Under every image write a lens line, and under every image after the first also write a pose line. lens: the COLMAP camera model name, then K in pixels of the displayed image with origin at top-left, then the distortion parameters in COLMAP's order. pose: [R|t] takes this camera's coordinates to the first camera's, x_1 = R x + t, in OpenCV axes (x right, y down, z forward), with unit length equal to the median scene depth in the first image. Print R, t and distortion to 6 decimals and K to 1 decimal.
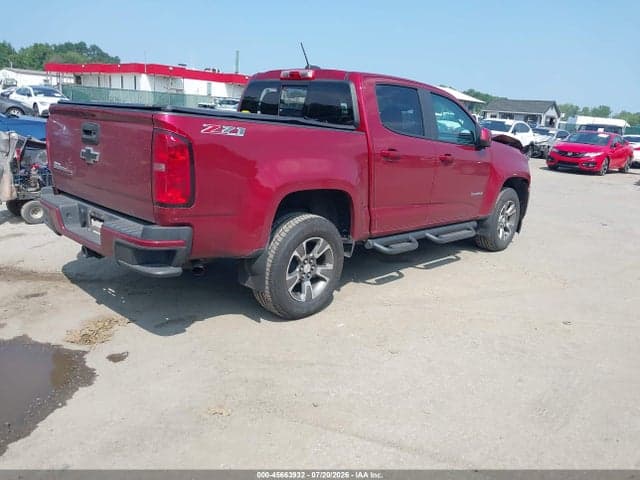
lens RADIAL K [[502.5, 0, 320.0], [0, 502.5, 240.0], [0, 0, 1]] dist [-0.010739, 0.004753]
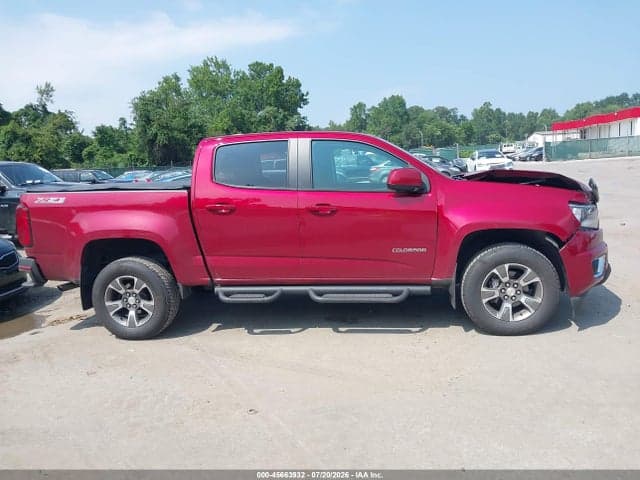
lens RADIAL K [[502.5, 0, 320.0], [0, 502.5, 240.0], [0, 0, 1]] dist [-0.010739, 0.004753]
pose [[0.585138, 0.031388, -0.810326, 1.045221], [-0.101405, 0.994239, -0.034712, -0.081669], [0.804568, 0.102482, 0.584950, 0.505858]]
